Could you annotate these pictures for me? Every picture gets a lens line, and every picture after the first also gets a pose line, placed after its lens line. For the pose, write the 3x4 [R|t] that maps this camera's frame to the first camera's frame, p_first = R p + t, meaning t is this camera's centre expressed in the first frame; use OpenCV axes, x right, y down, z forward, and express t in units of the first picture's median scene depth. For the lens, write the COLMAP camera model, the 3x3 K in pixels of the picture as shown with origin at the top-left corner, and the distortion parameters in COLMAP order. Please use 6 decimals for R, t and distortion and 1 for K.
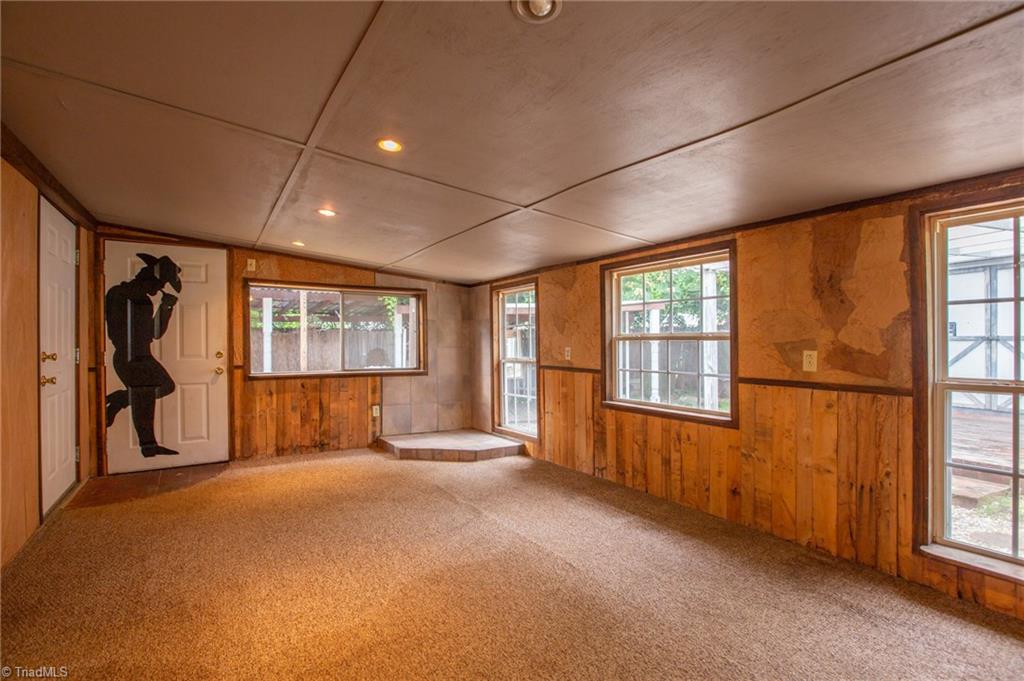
lens RADIAL K [[467.5, 0, 508.1], [0, 467.5, 343.3], [0, 0, 1]] dist [-0.061507, 0.024279]
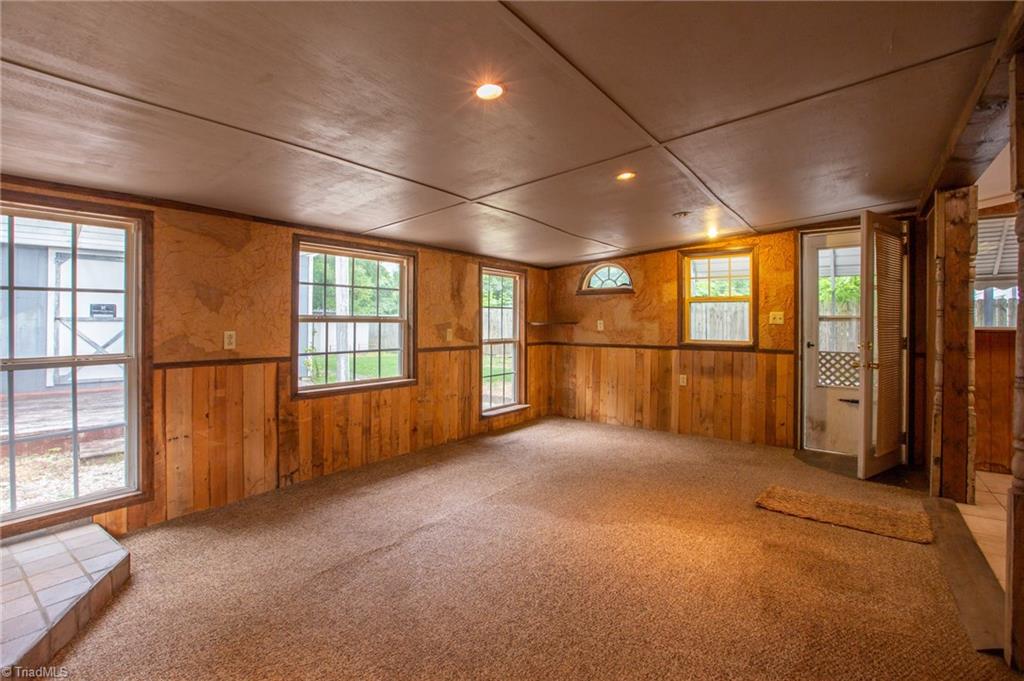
lens RADIAL K [[483.2, 0, 489.9], [0, 483.2, 319.3], [0, 0, 1]] dist [-0.042698, 0.000371]
pose [[-0.321351, 0.007090, 0.946933, -0.726089], [-0.001654, 0.999966, -0.008048, -0.004505], [-0.946959, -0.004153, -0.321329, 0.920633]]
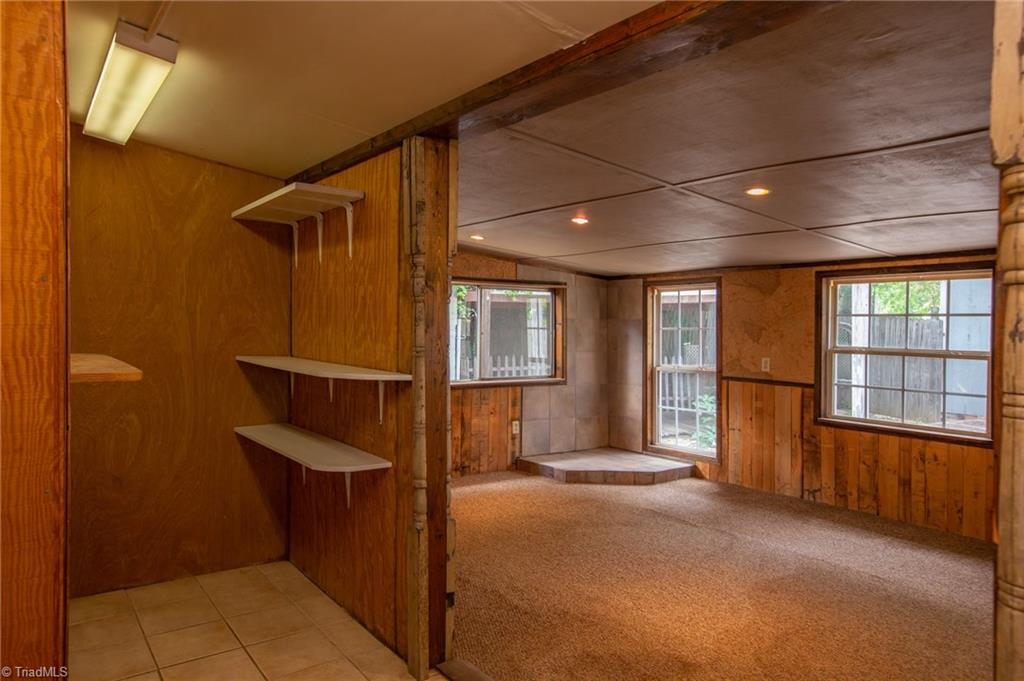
lens RADIAL K [[673.4, 0, 512.1], [0, 673.4, 330.2], [0, 0, 1]] dist [-0.032653, 0.061487]
pose [[0.997829, 0.011140, 0.064914, -0.480400], [-0.011775, 0.999886, 0.009403, -0.055161], [-0.064802, -0.010147, 0.997847, -0.287324]]
